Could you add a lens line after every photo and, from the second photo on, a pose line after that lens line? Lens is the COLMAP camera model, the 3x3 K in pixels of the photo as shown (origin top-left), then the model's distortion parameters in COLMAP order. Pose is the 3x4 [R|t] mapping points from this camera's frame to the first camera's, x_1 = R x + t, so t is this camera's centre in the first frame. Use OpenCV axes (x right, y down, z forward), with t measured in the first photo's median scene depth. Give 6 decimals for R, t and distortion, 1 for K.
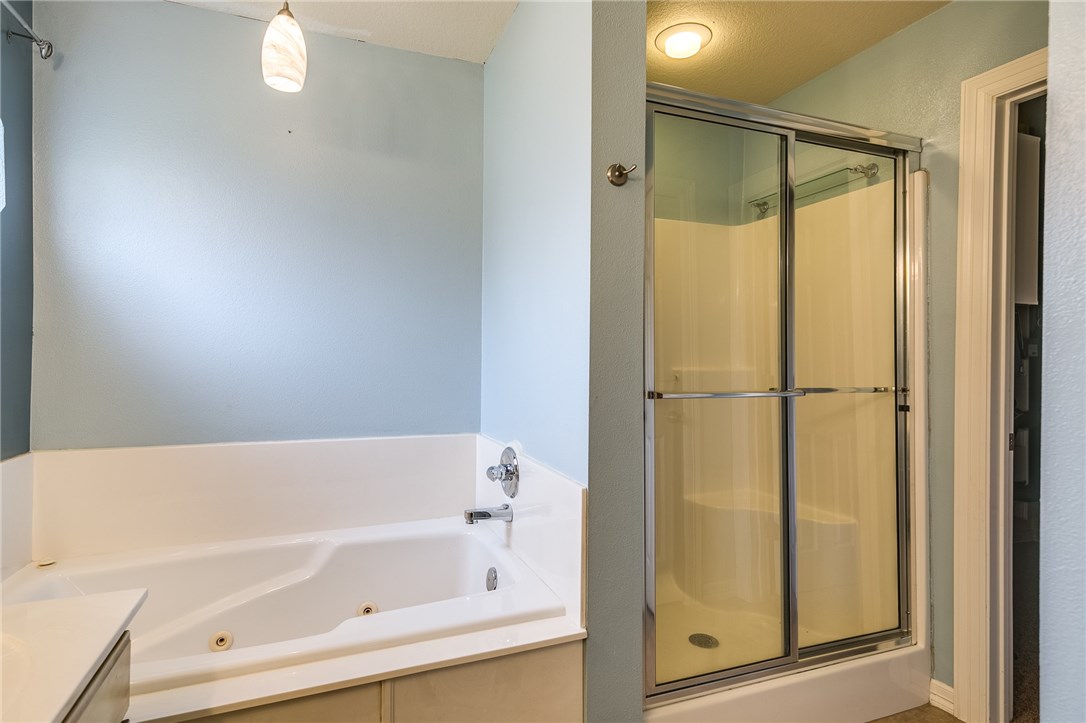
lens RADIAL K [[533.1, 0, 516.8], [0, 533.1, 354.6], [0, 0, 1]] dist [0.023169, -0.000484]
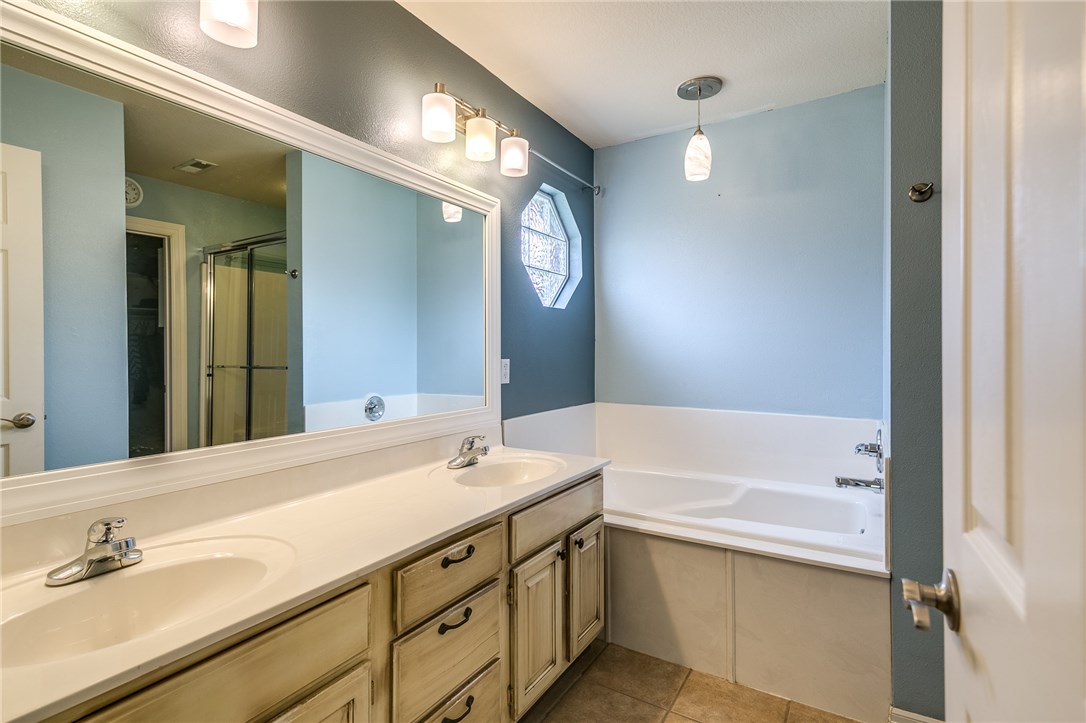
lens RADIAL K [[533.1, 0, 544.1], [0, 533.1, 355.8], [0, 0, 1]] dist [0.023169, -0.000484]
pose [[0.616853, -0.000851, -0.787078, 0.517202], [0.013392, 0.999866, 0.009414, -0.005983], [0.786965, -0.016348, 0.616781, -0.321800]]
